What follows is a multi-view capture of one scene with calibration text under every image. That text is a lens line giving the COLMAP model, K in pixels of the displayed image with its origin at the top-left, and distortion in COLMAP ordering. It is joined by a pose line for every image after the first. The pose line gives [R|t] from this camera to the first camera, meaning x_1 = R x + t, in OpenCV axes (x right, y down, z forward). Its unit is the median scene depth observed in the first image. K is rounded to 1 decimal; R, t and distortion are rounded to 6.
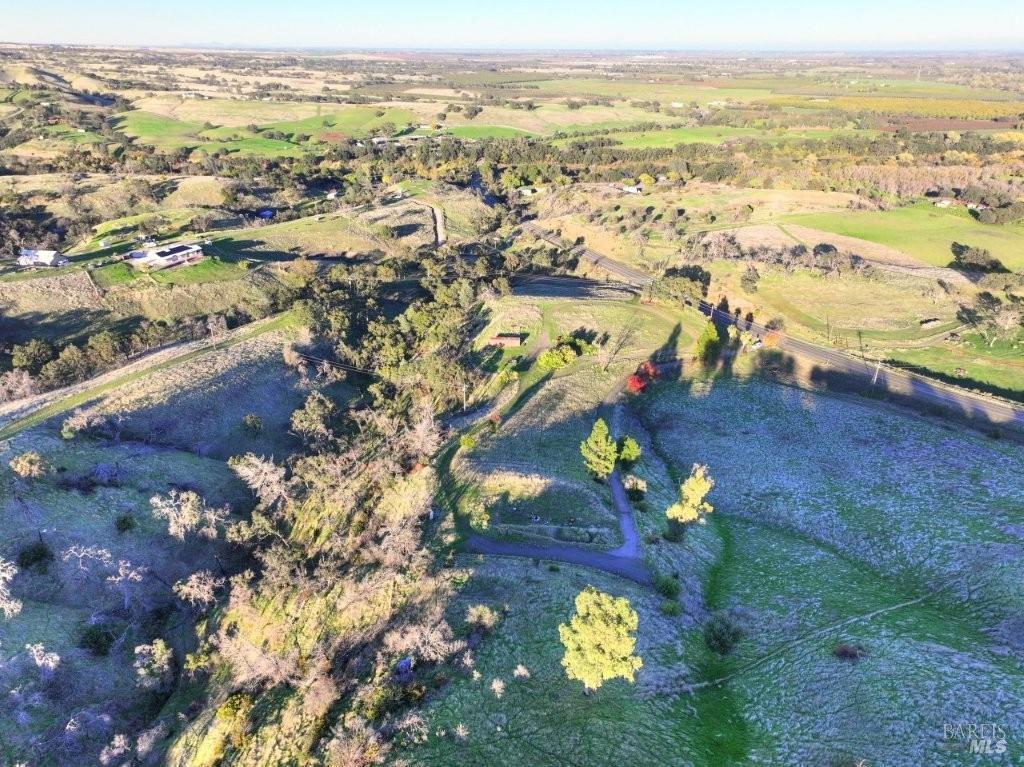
lens RADIAL K [[718.3, 0, 515.6], [0, 718.3, 385.0], [0, 0, 1]] dist [-0.004159, 0.019934]
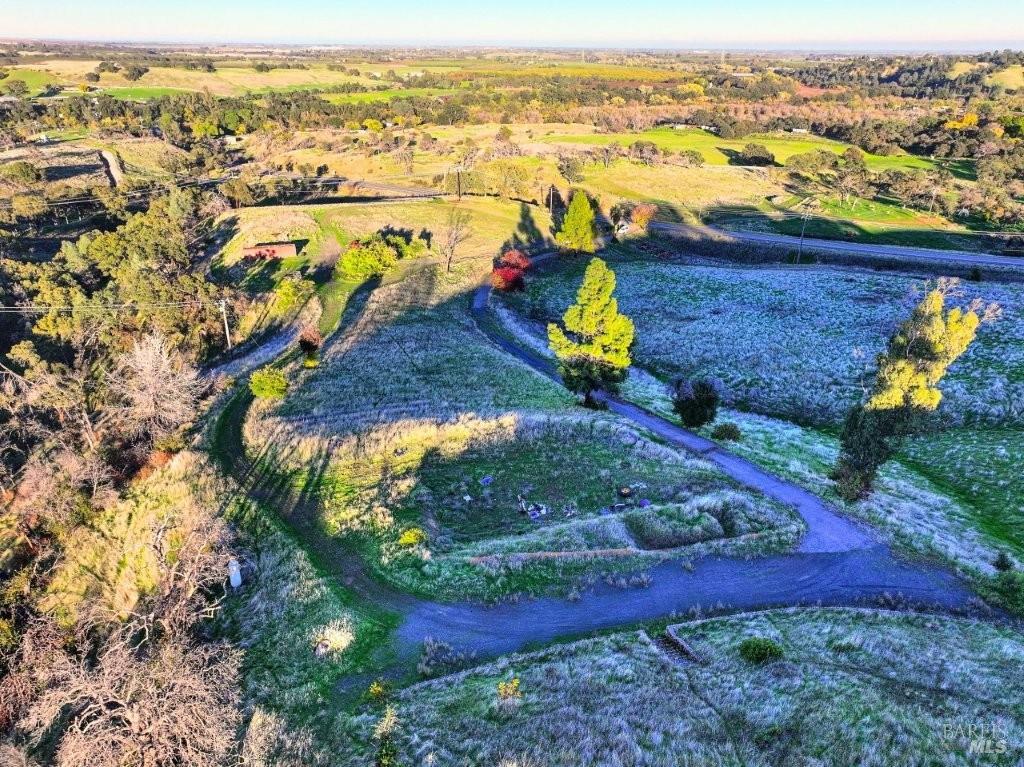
lens RADIAL K [[718.3, 0, 514.9], [0, 718.3, 388.0], [0, 0, 1]] dist [-0.004159, 0.019934]
pose [[0.919484, -0.166989, 0.355900, -0.055937], [0.164427, 0.985670, 0.037673, 0.058878], [-0.357091, 0.023880, 0.933764, 0.355837]]
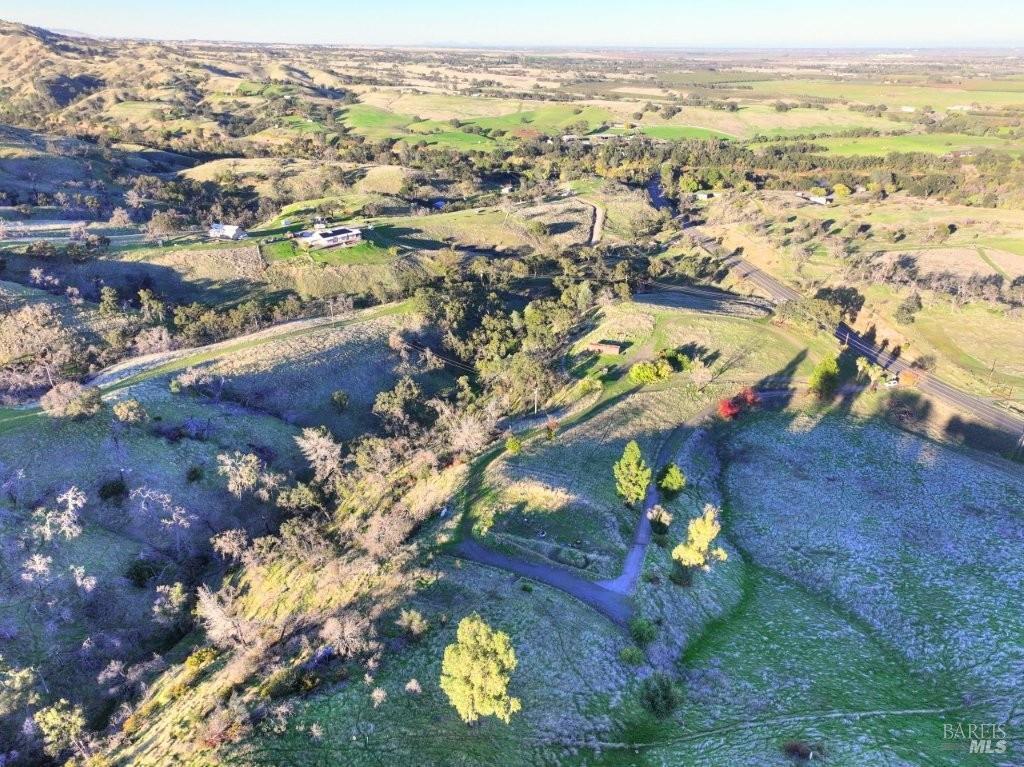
lens RADIAL K [[718.3, 0, 515.4], [0, 718.3, 383.2], [0, 0, 1]] dist [-0.004159, 0.019934]
pose [[0.960197, 0.119571, -0.252438, 0.114860], [-0.119673, 0.992700, 0.015008, -0.013458], [0.252390, 0.015800, 0.967497, 0.029252]]
